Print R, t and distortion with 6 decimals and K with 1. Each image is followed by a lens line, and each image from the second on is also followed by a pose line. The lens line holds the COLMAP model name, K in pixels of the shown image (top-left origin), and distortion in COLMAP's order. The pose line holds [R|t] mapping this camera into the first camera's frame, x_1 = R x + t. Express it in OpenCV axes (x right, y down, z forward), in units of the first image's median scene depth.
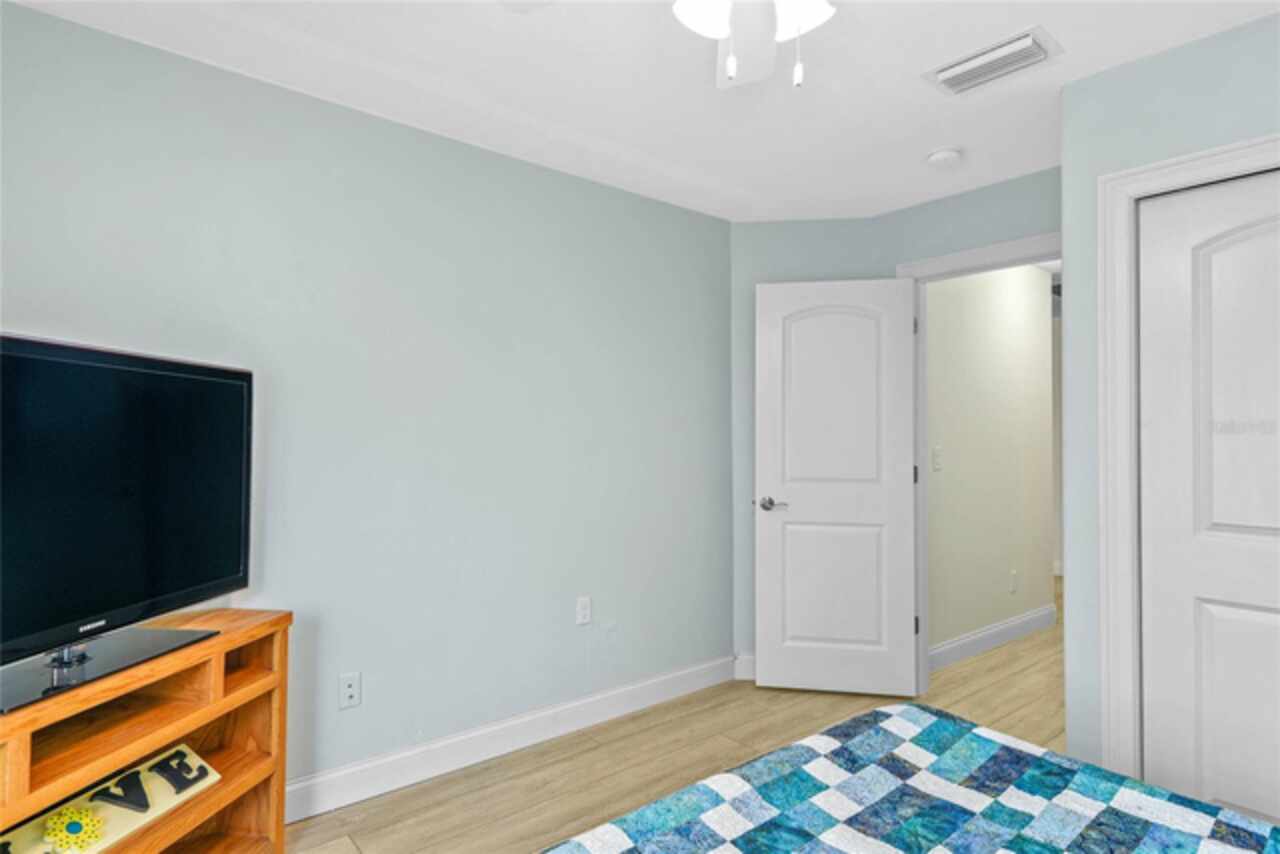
lens RADIAL K [[705.0, 0, 655.9], [0, 705.0, 418.7], [0, 0, 1]] dist [0.026881, -0.015118]
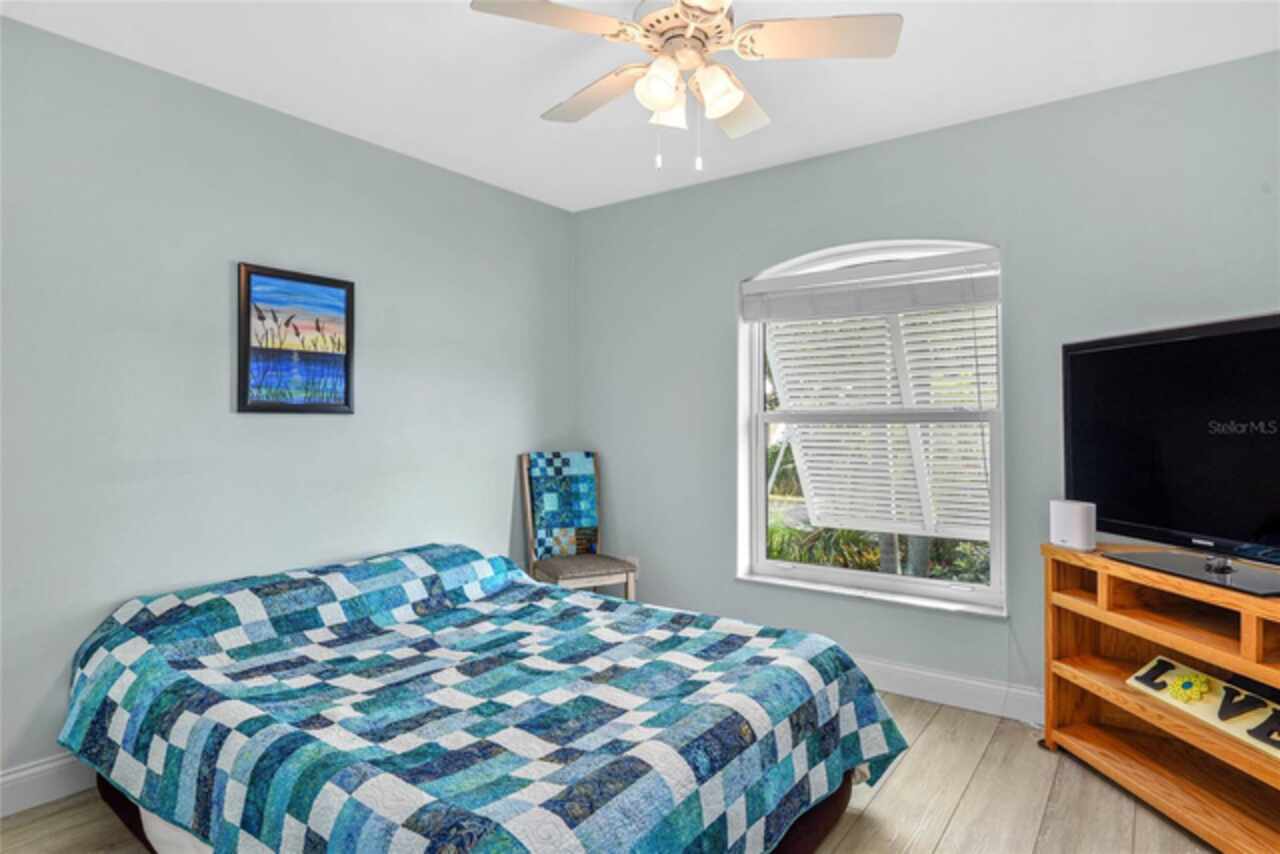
lens RADIAL K [[705.0, 0, 655.9], [0, 705.0, 418.7], [0, 0, 1]] dist [0.026881, -0.015118]
pose [[-0.969390, 0.001396, -0.245524, 0.476856], [0.009091, 0.999502, -0.030211, 0.100939], [0.245360, -0.031518, -0.968920, 2.031541]]
